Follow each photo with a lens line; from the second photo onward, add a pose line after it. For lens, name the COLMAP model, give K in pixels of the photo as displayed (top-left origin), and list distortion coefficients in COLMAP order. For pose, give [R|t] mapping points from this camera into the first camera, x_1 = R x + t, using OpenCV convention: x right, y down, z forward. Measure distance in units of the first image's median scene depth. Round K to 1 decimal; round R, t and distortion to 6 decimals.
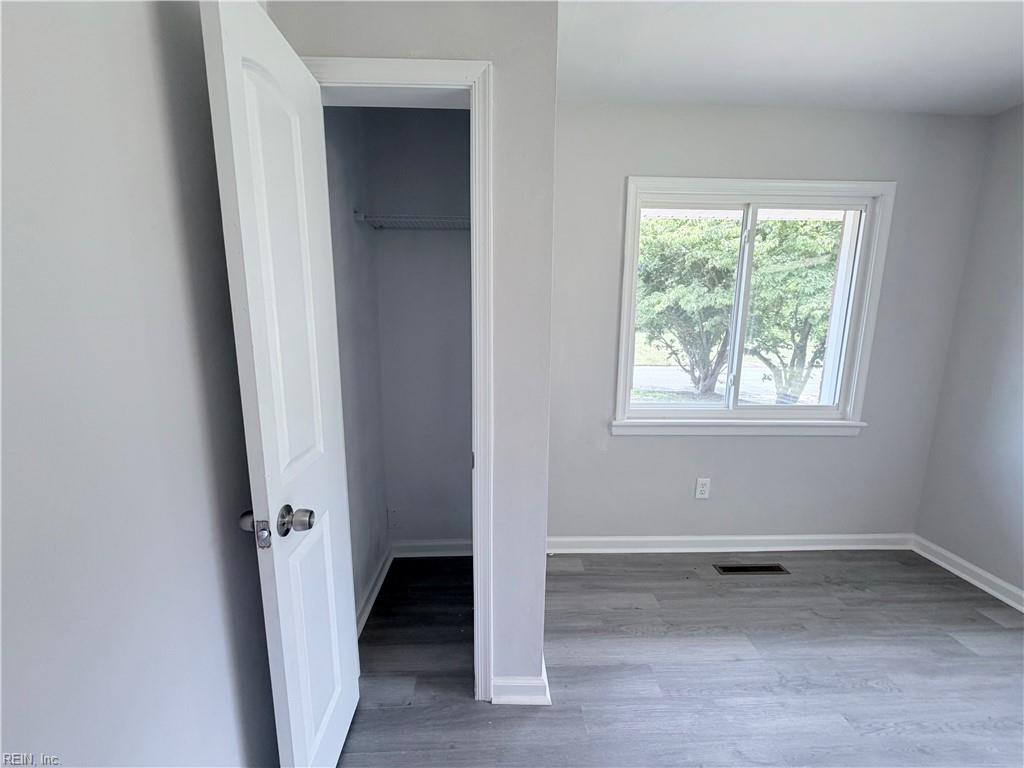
lens RADIAL K [[415.8, 0, 512.0], [0, 415.8, 384.0], [0, 0, 1]] dist [-0.000570, -0.000046]
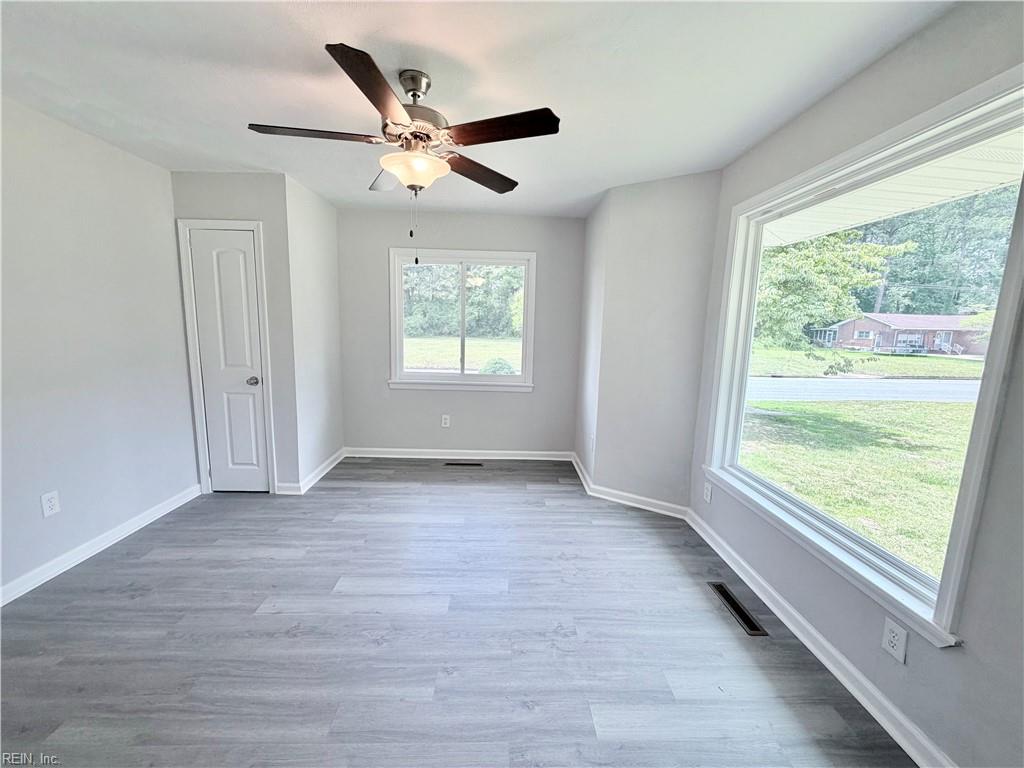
lens RADIAL K [[415.8, 0, 512.0], [0, 415.8, 384.0], [0, 0, 1]] dist [-0.000570, -0.000046]
pose [[0.999811, 0.014938, -0.012417, 0.792801], [-0.015228, 0.999605, -0.023622, 0.137931], [0.012059, 0.023806, 0.999644, -0.786699]]
